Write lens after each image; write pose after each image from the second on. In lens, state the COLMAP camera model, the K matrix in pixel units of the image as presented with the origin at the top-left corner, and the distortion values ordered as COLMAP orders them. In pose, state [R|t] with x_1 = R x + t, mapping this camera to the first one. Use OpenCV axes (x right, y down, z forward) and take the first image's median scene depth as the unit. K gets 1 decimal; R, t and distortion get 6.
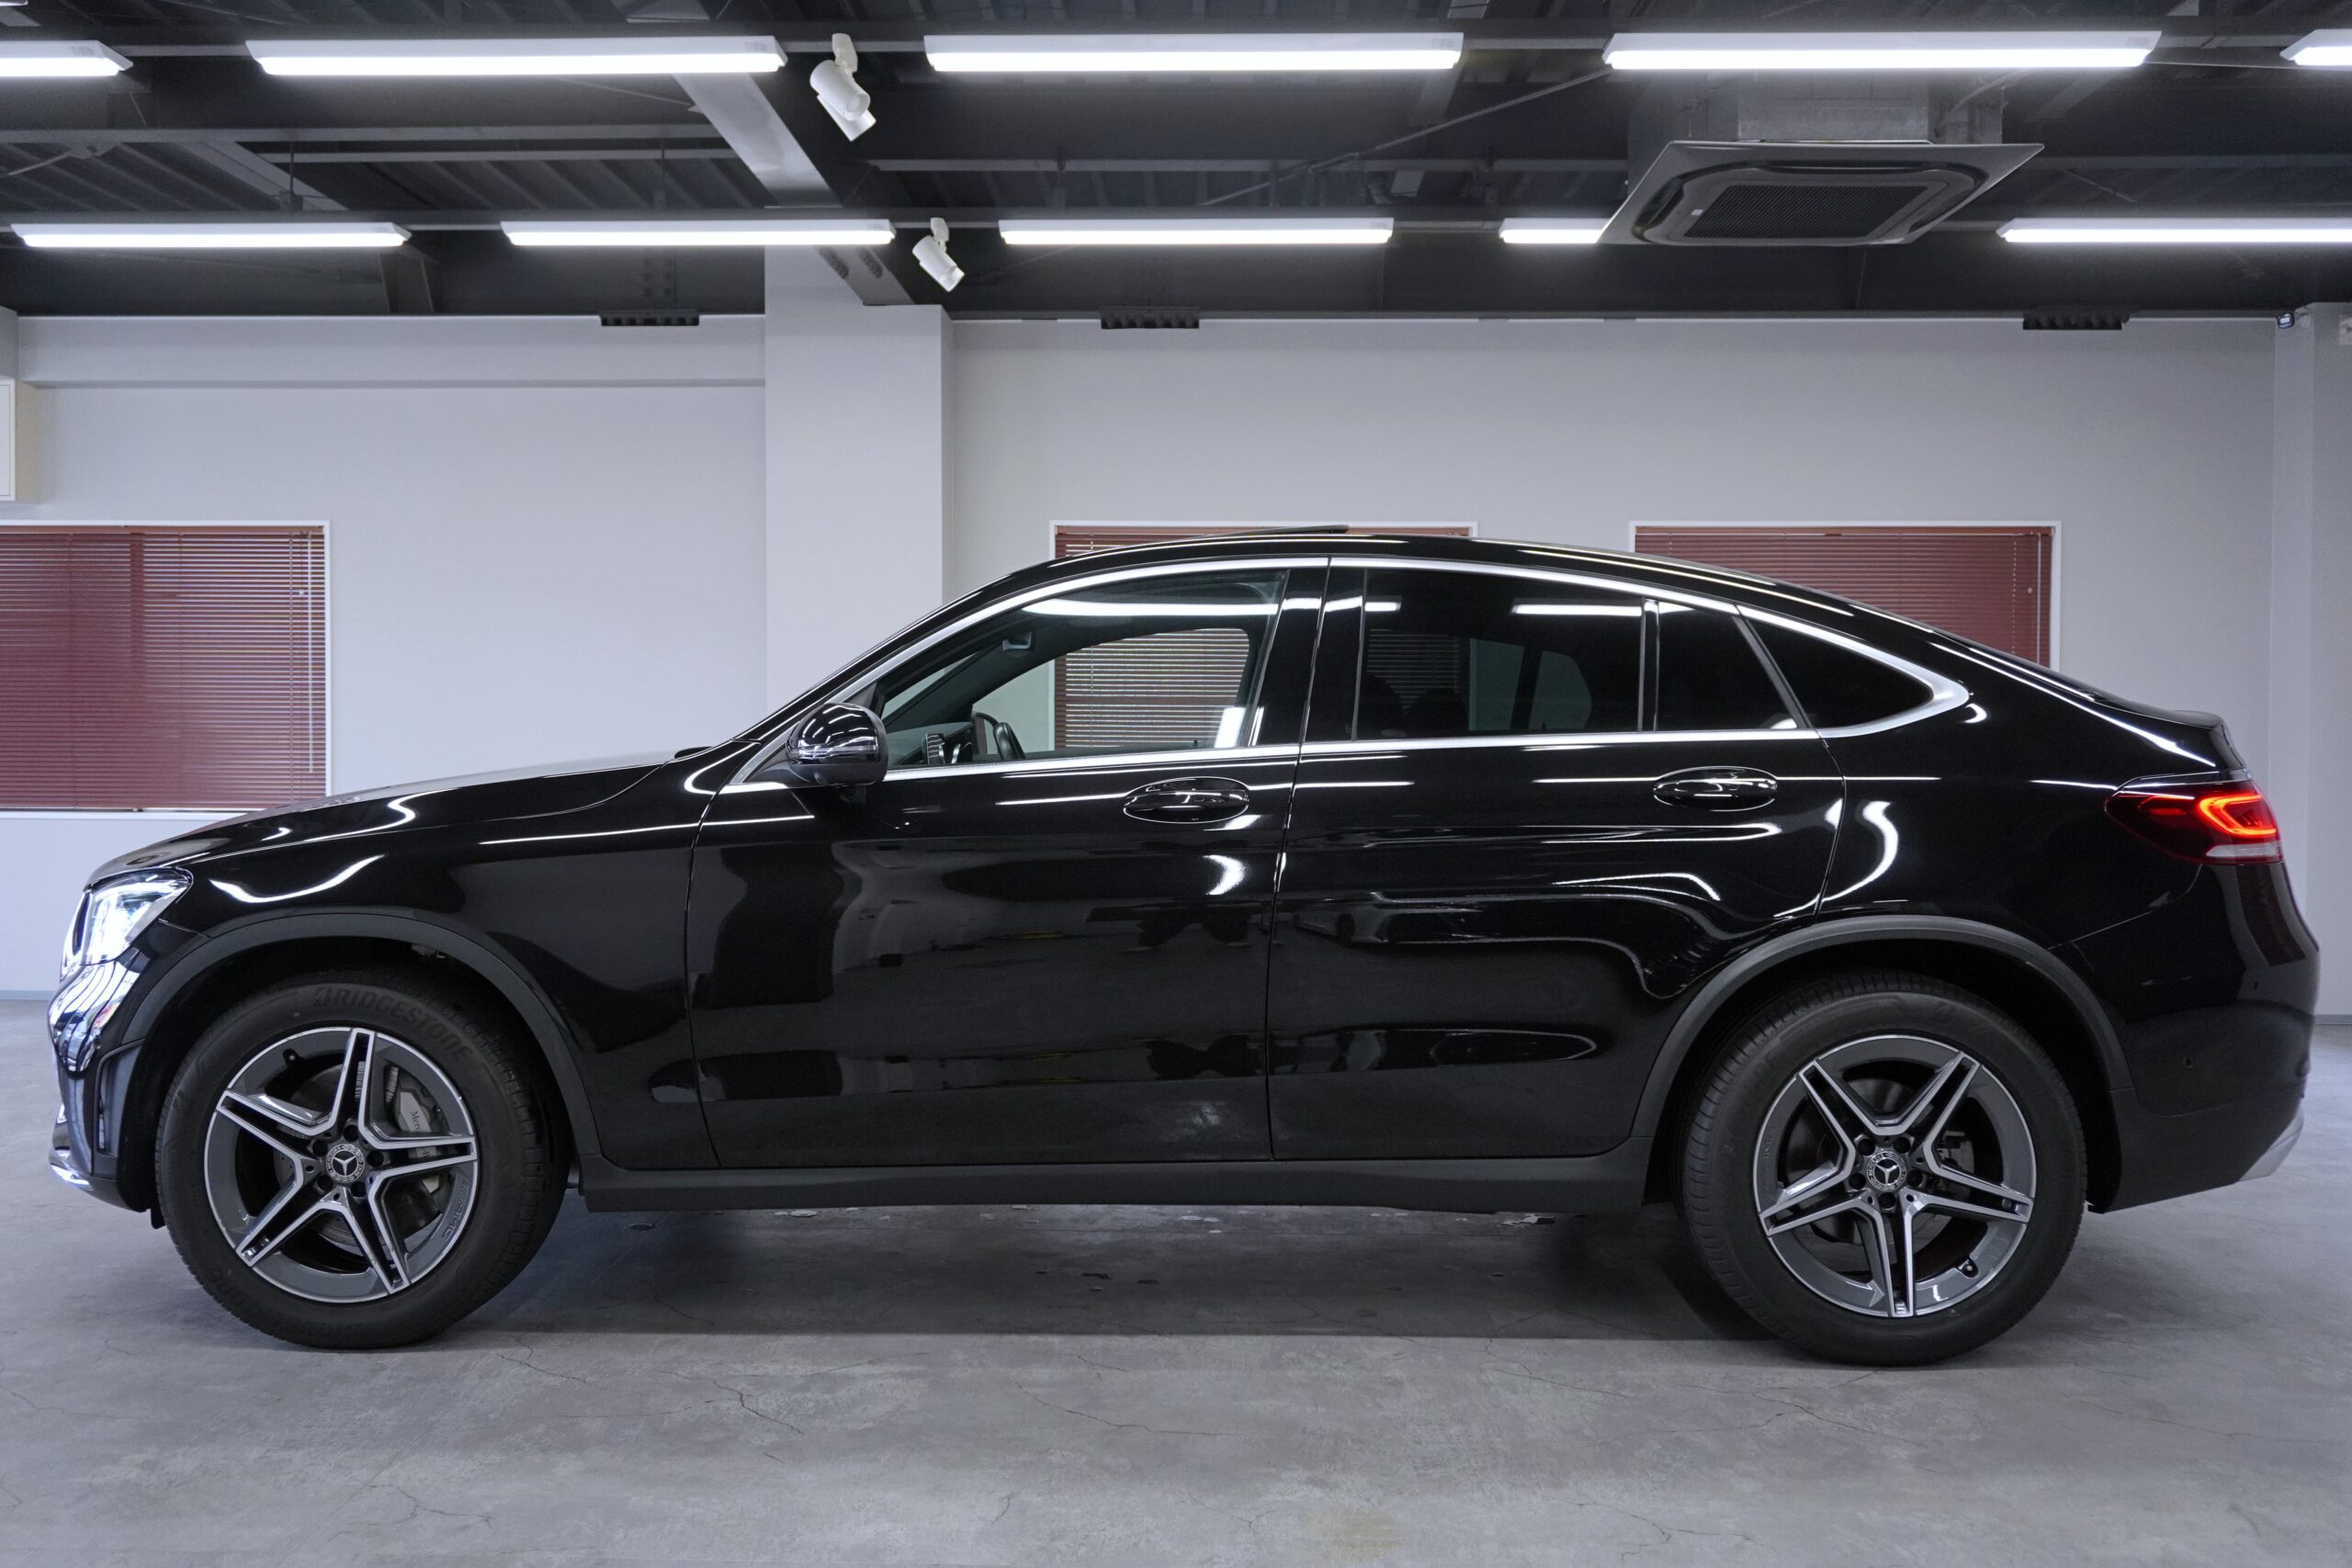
lens RADIAL K [[2011.9, 0, 1176.7], [0, 2011.9, 777.7], [0, 0, 1]] dist [0.003974, -0.001062]
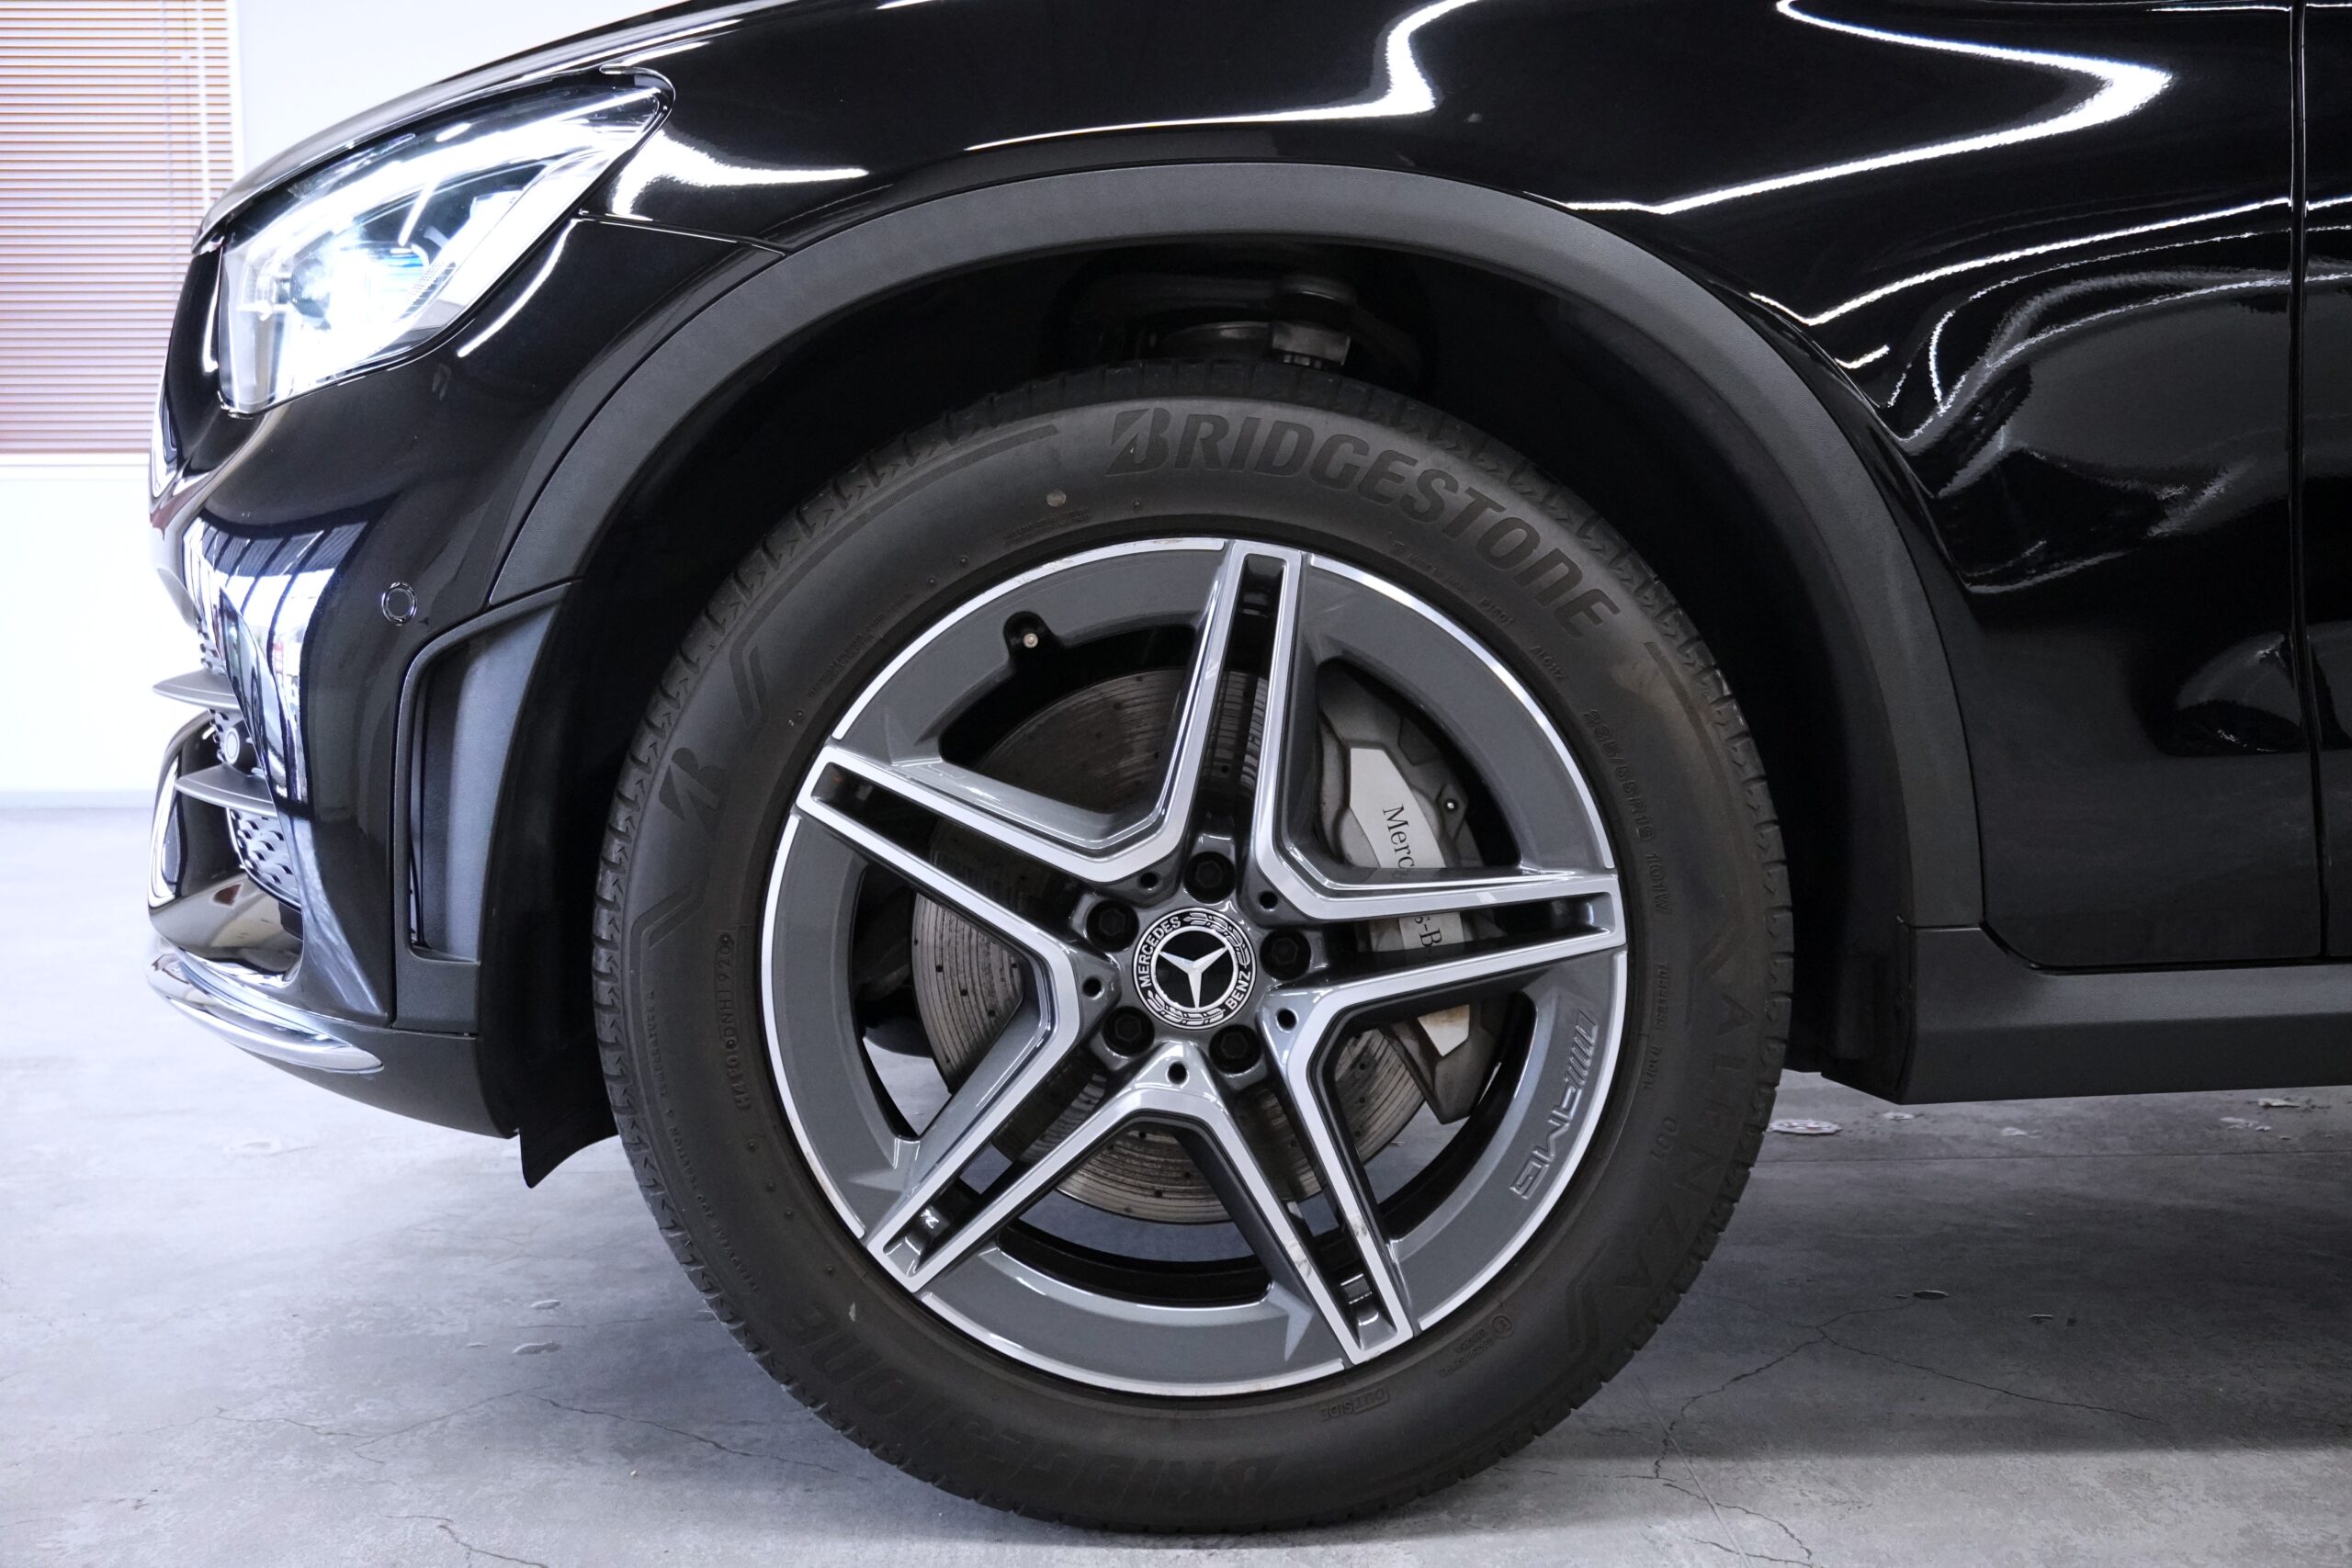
lens RADIAL K [[2539.5, 0, 1178.1], [0, 2539.5, 786.4], [0, 0, 1]] dist [-0.050465, 0.000000]
pose [[0.997740, -0.016609, 0.065103, -0.442646], [0.012387, 0.997825, 0.064738, 0.136503], [-0.066036, -0.063786, 0.995776, 0.599765]]
